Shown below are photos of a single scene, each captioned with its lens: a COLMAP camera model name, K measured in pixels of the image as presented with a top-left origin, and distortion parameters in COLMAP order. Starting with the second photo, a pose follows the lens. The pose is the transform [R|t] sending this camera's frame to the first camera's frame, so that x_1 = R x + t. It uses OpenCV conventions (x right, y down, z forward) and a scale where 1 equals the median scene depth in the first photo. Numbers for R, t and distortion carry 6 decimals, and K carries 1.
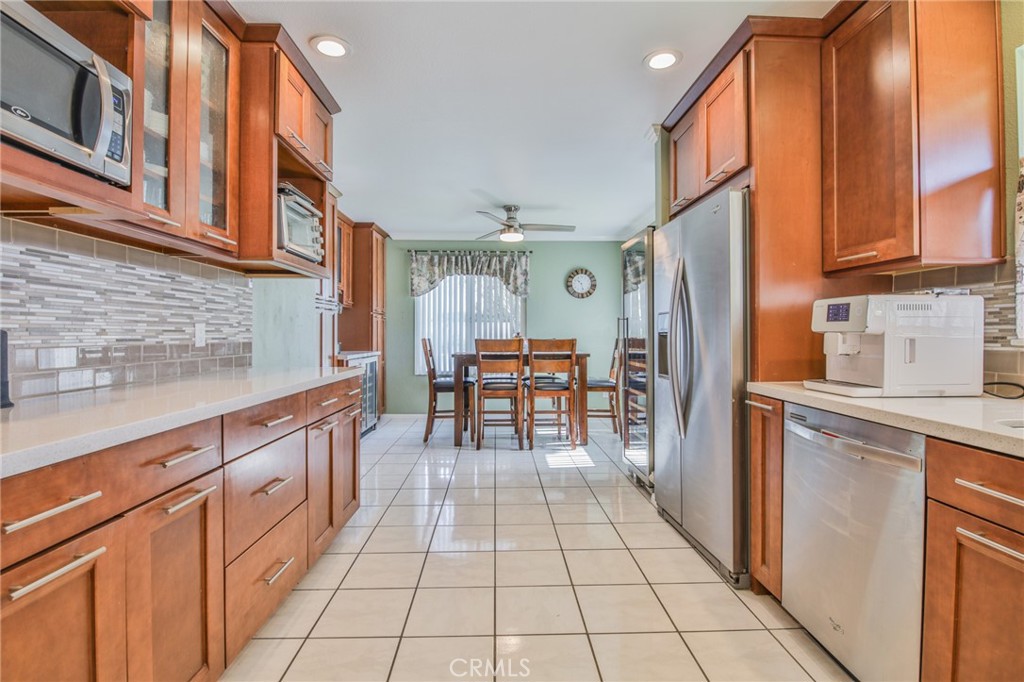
lens RADIAL K [[479.9, 0, 512.9], [0, 479.9, 335.4], [0, 0, 1]] dist [-0.001941, -0.009500]
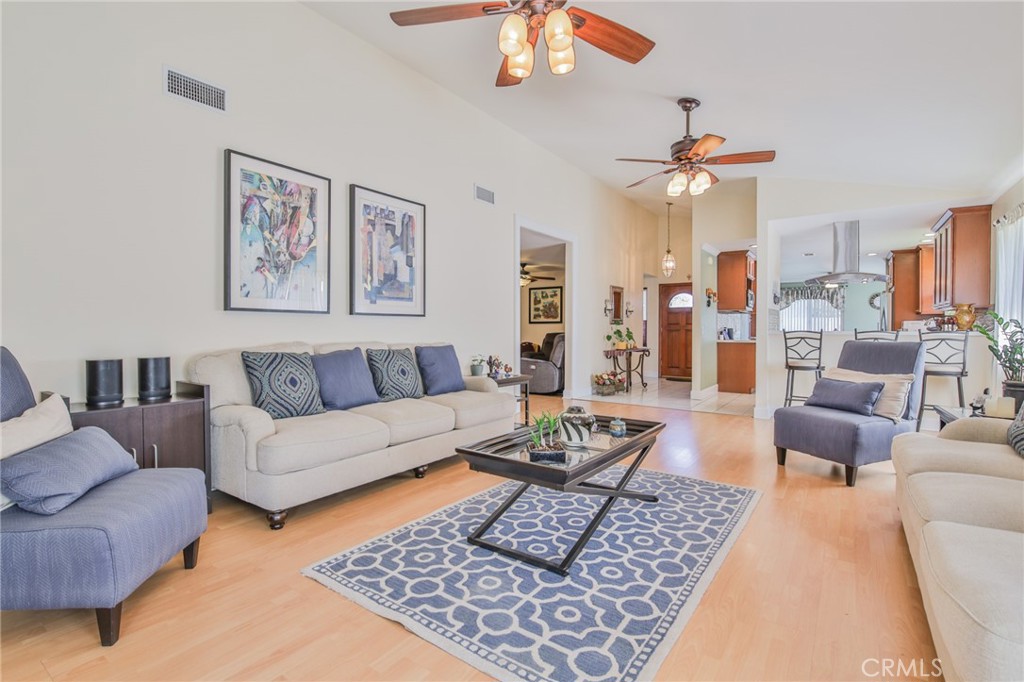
lens RADIAL K [[479.9, 0, 513.1], [0, 479.9, 335.9], [0, 0, 1]] dist [-0.001941, -0.009500]
pose [[0.802993, 0.013660, -0.595833, 0.290836], [-0.006090, 0.999873, 0.014715, 0.009183], [0.595958, -0.008187, 0.802974, -3.547697]]
